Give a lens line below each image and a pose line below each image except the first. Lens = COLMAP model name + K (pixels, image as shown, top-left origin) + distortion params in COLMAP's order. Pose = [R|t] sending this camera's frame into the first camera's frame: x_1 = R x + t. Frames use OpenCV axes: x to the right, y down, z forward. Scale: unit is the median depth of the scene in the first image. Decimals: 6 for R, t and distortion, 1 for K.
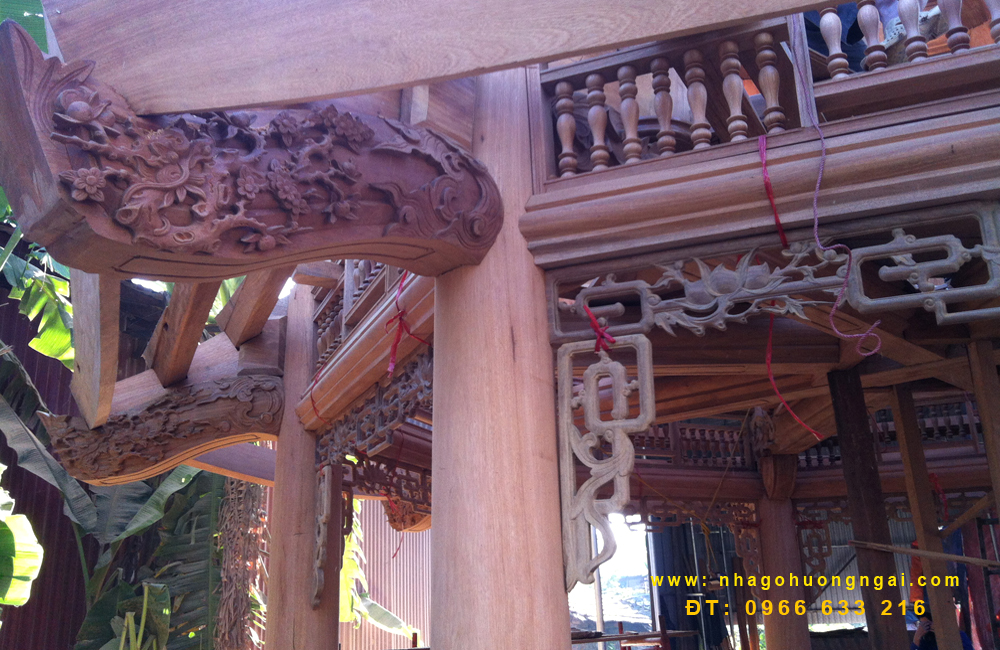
lens RADIAL K [[921.4, 0, 495.8], [0, 921.4, 335.6], [0, 0, 1]] dist [0.098722, -0.234952]
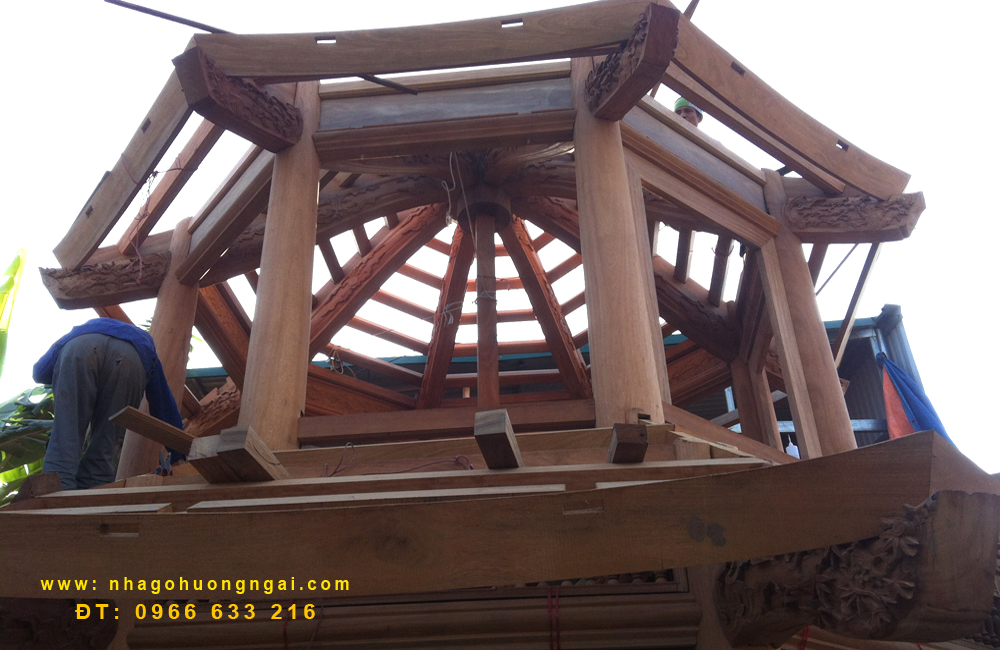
lens RADIAL K [[921.4, 0, 495.8], [0, 921.4, 335.6], [0, 0, 1]] dist [0.098722, -0.234952]
pose [[0.958024, 0.158744, 0.238726, 0.179670], [-0.086759, 0.954194, -0.286334, -0.231229], [-0.273245, 0.253604, 0.927913, -0.751839]]
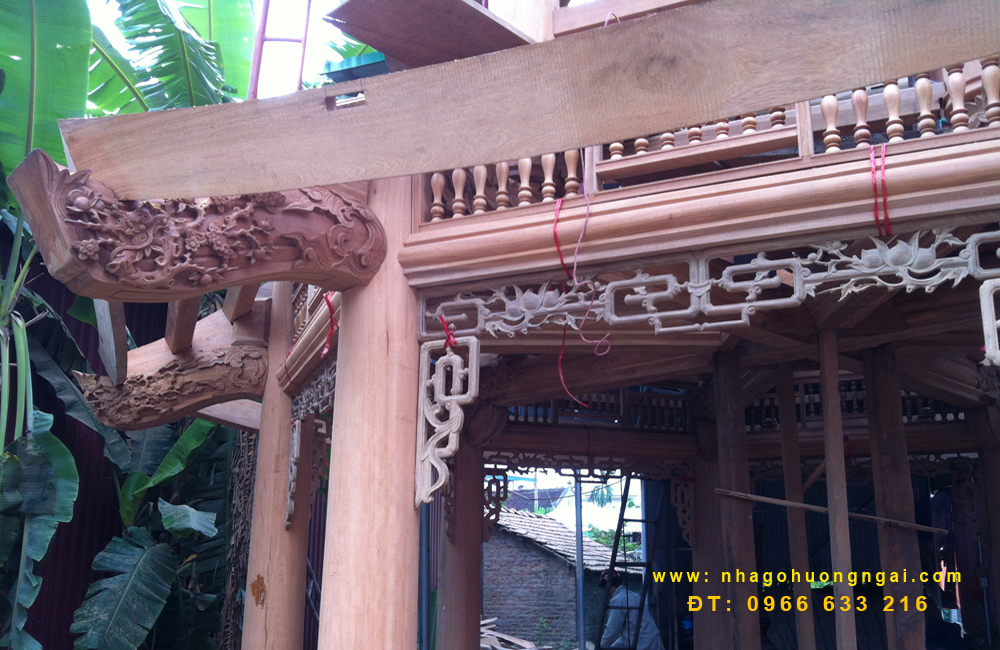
lens RADIAL K [[932.1, 0, 494.5], [0, 932.1, 375.7], [0, 0, 1]] dist [0.114282, -0.300120]
pose [[0.999054, 0.014004, -0.041176, 0.268314], [-0.010424, 0.996248, 0.085916, -0.071682], [0.042224, -0.085405, 0.995451, -0.493476]]
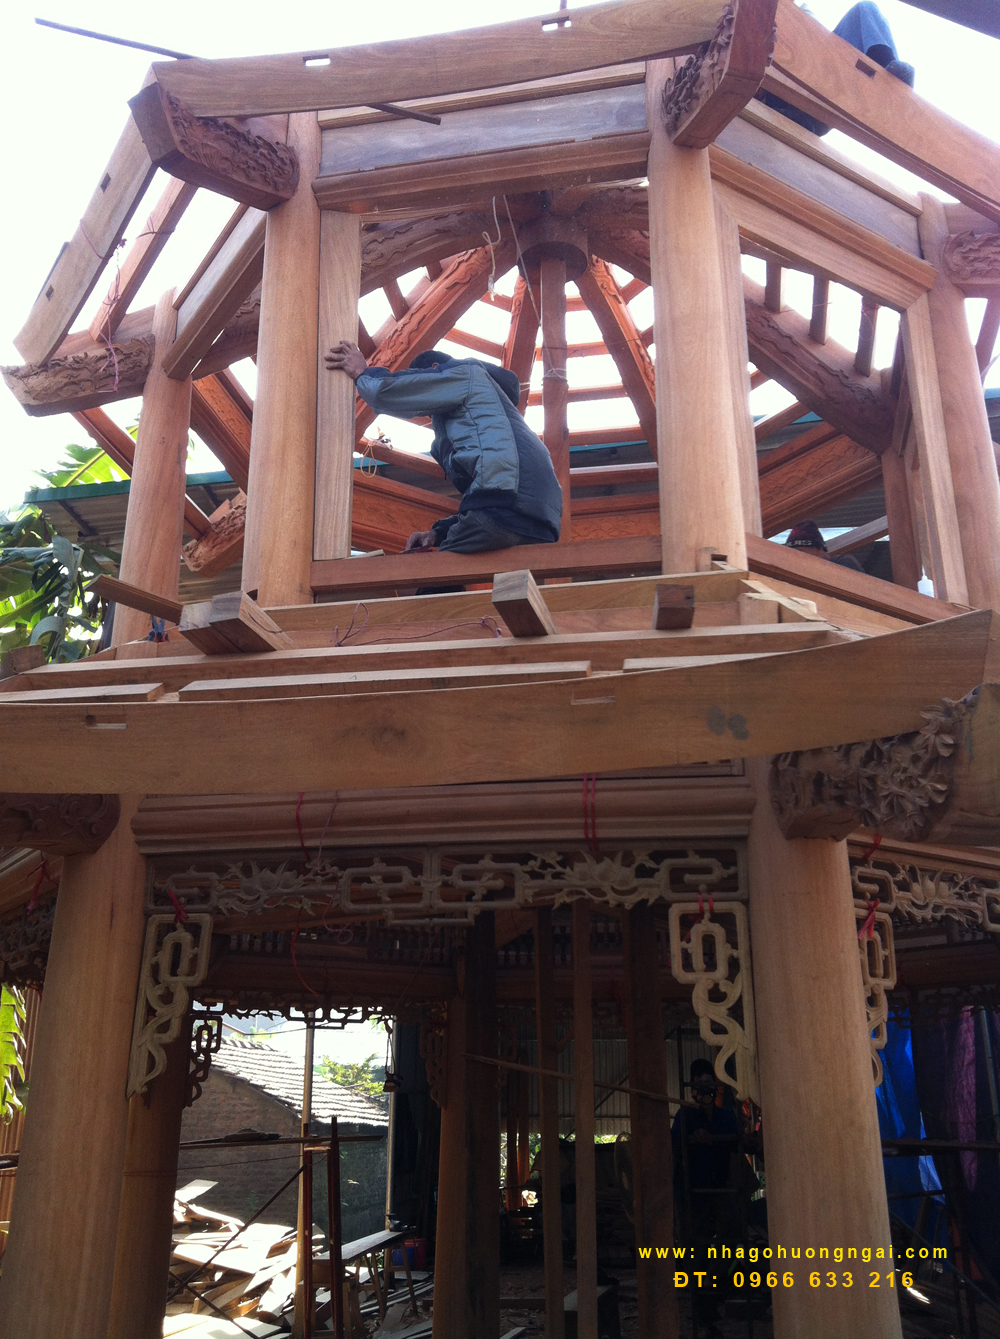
lens RADIAL K [[1247.6, 0, 480.4], [0, 1247.6, 637.6], [0, 0, 1]] dist [0.121701, -0.343950]
pose [[0.984101, 0.088455, 0.154014, 0.253915], [-0.077460, 0.994095, -0.075999, -0.328761], [-0.159827, 0.062861, 0.985142, -1.053485]]
